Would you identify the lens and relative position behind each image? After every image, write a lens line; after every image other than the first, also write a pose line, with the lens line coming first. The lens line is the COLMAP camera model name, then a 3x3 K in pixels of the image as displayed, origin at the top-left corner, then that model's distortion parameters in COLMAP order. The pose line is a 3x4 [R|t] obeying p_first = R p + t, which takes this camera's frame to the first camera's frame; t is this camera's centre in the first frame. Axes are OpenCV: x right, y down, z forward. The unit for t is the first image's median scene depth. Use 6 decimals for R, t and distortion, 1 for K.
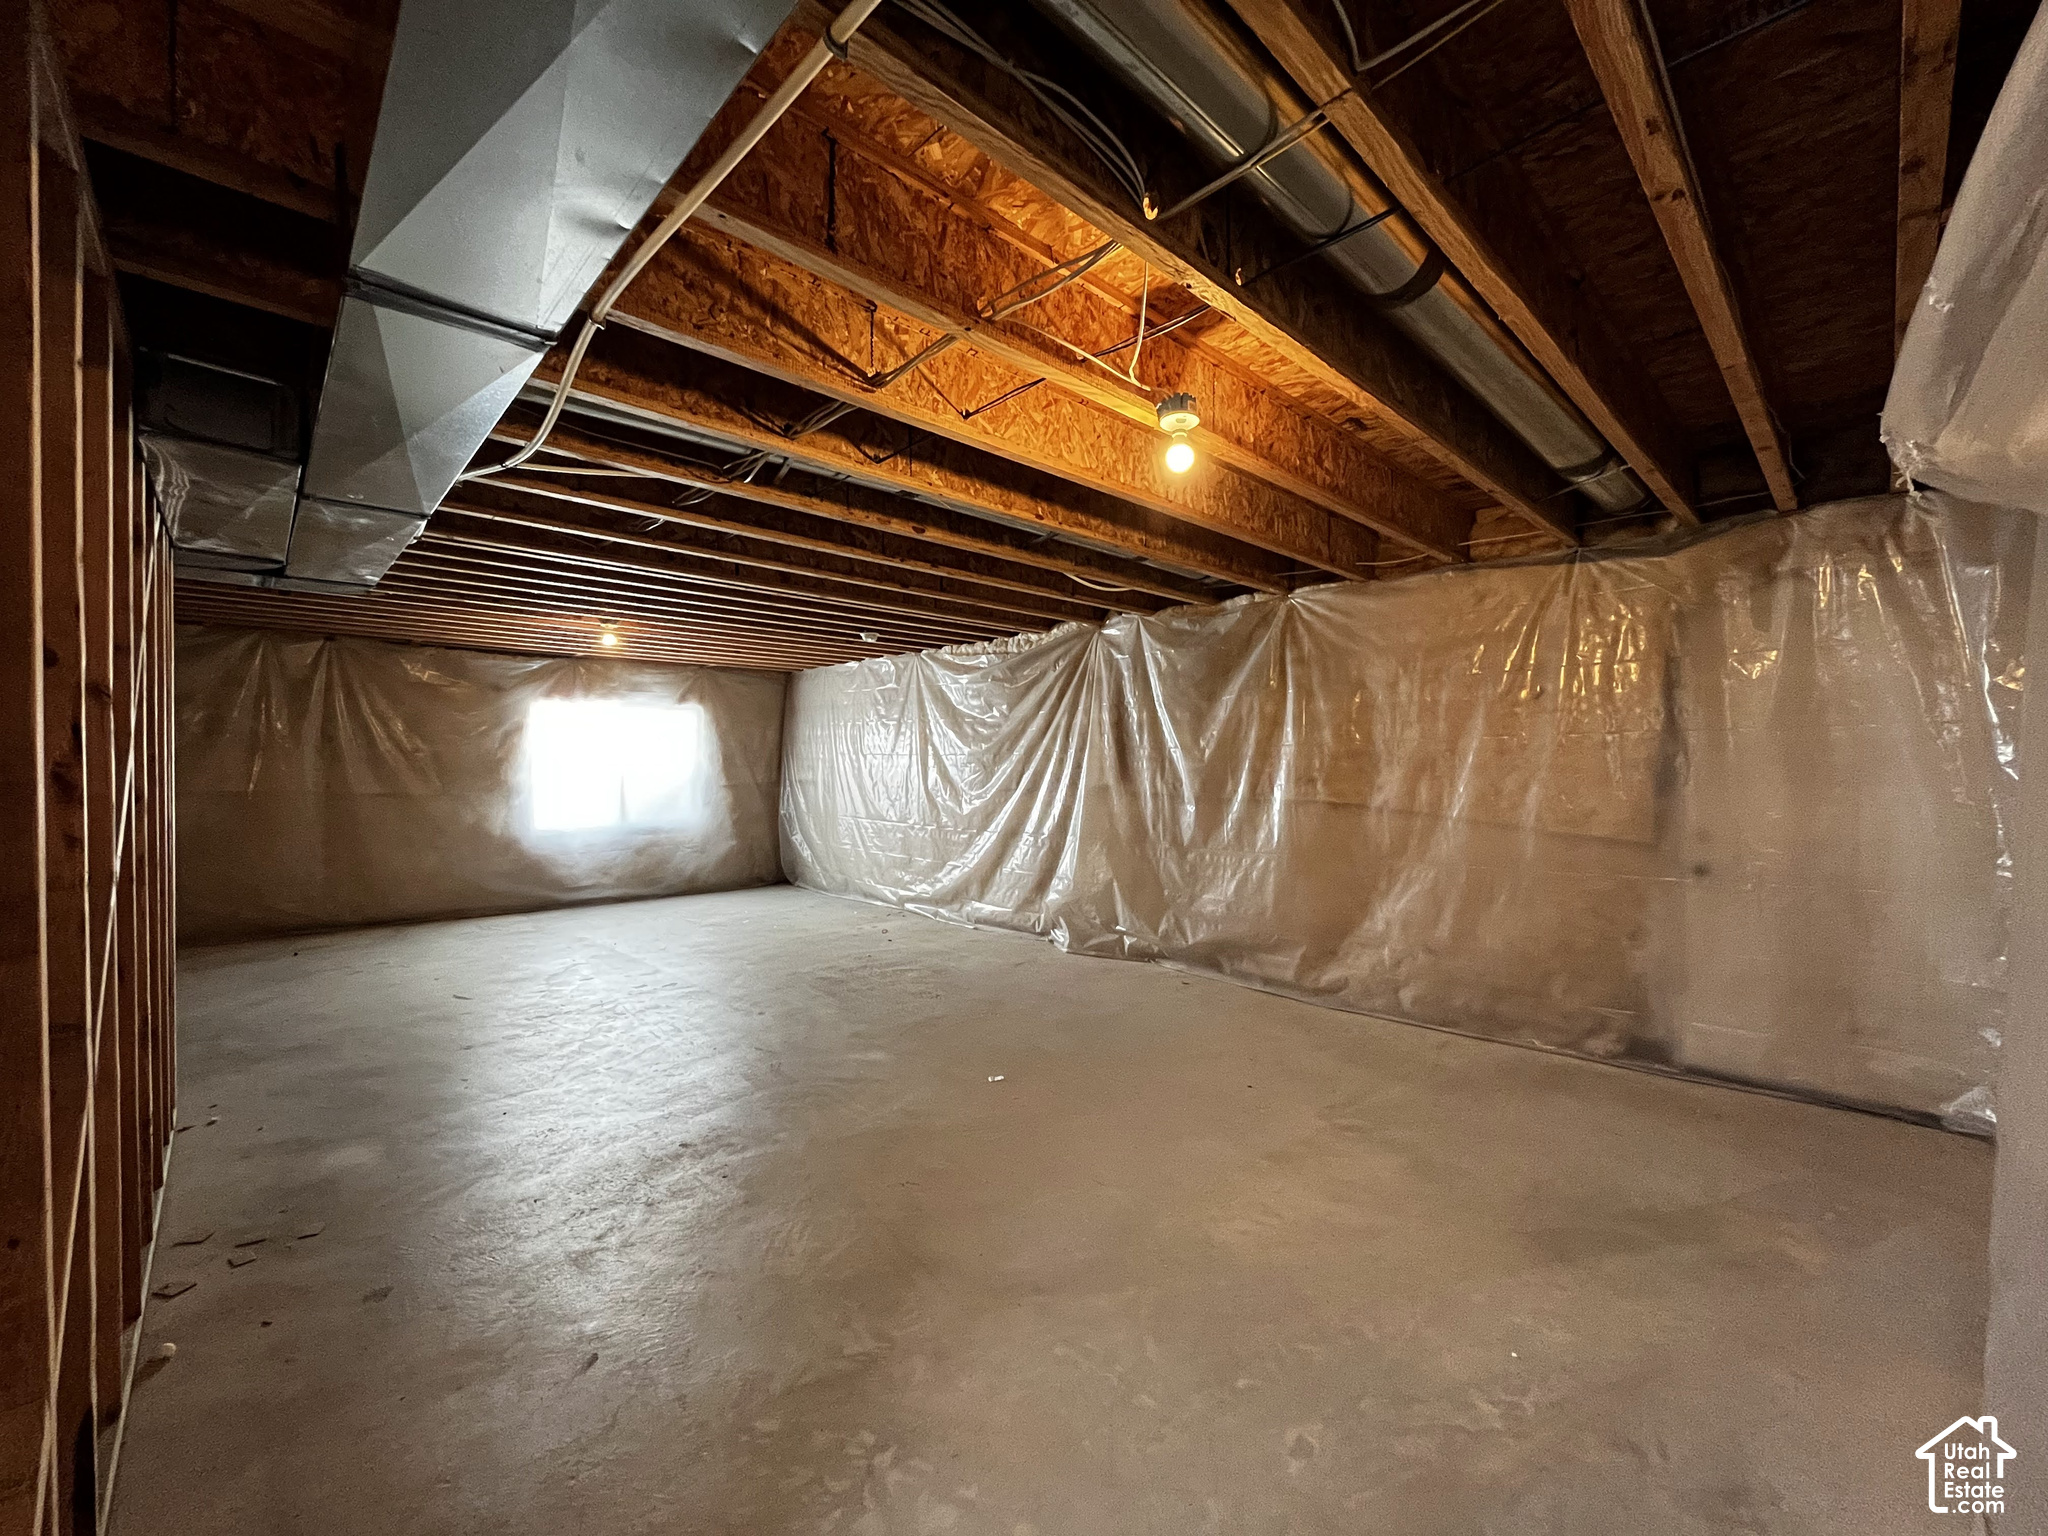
lens RADIAL K [[826.9, 0, 1029.5], [0, 826.9, 775.3], [0, 0, 1]] dist [0.000021, -0.000336]
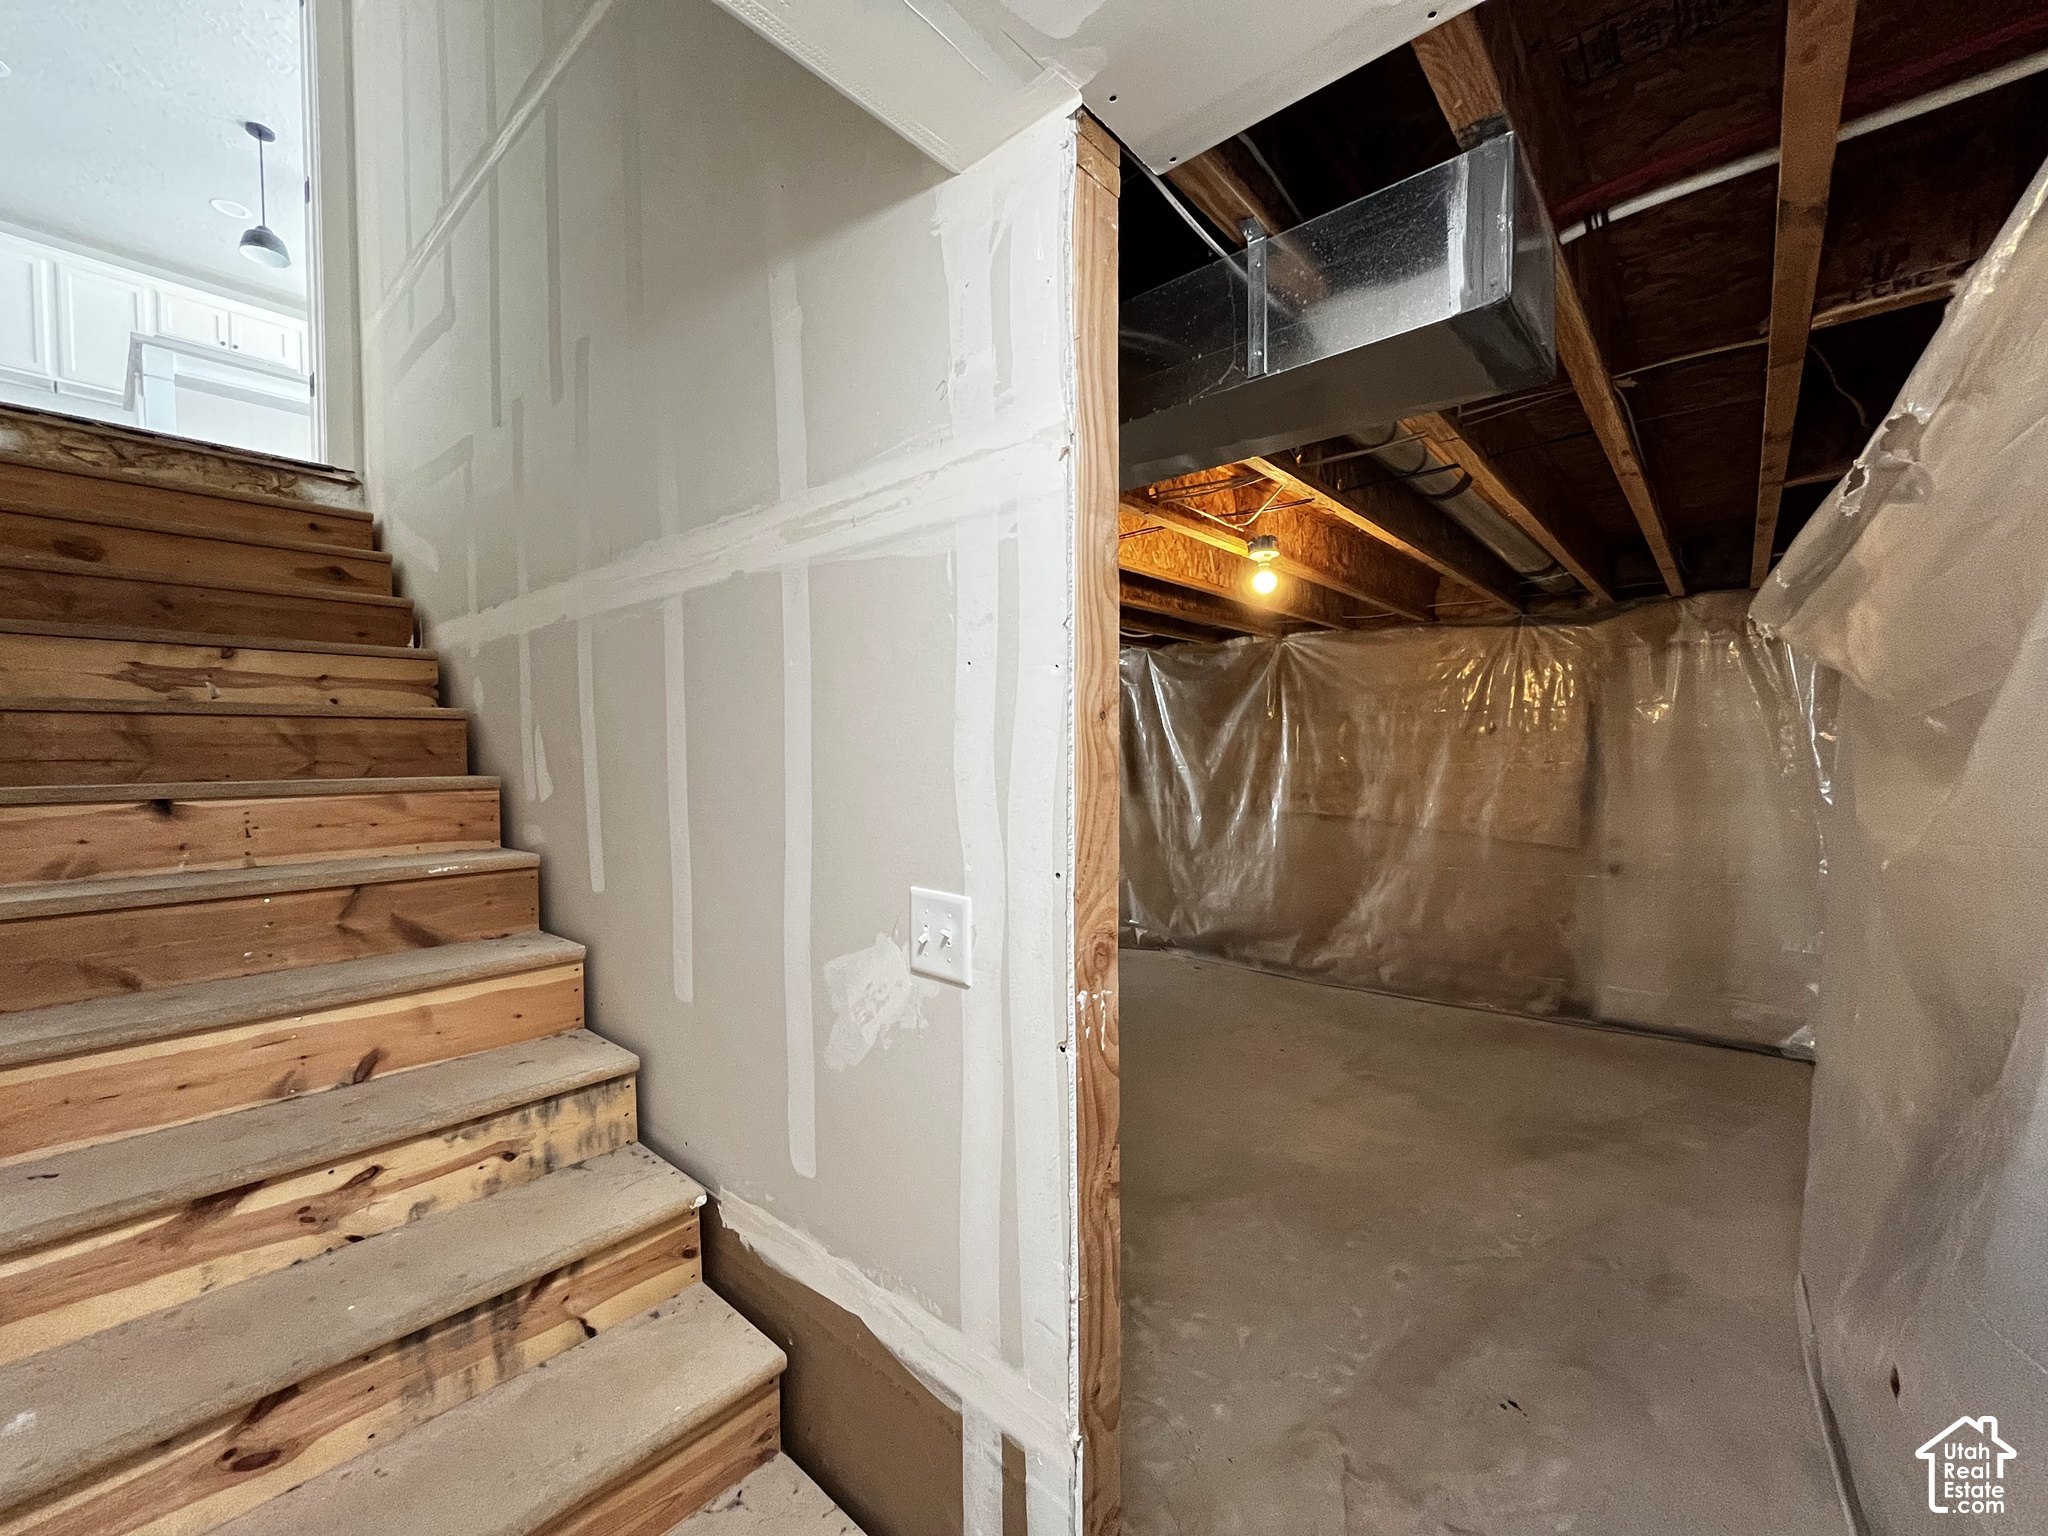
lens RADIAL K [[826.9, 0, 1029.5], [0, 826.9, 775.3], [0, 0, 1]] dist [0.000021, -0.000336]
pose [[0.995493, -0.014614, 0.093702, -0.189071], [0.012715, 0.999702, 0.020828, -0.060543], [-0.093978, -0.019543, 0.995382, -0.173211]]
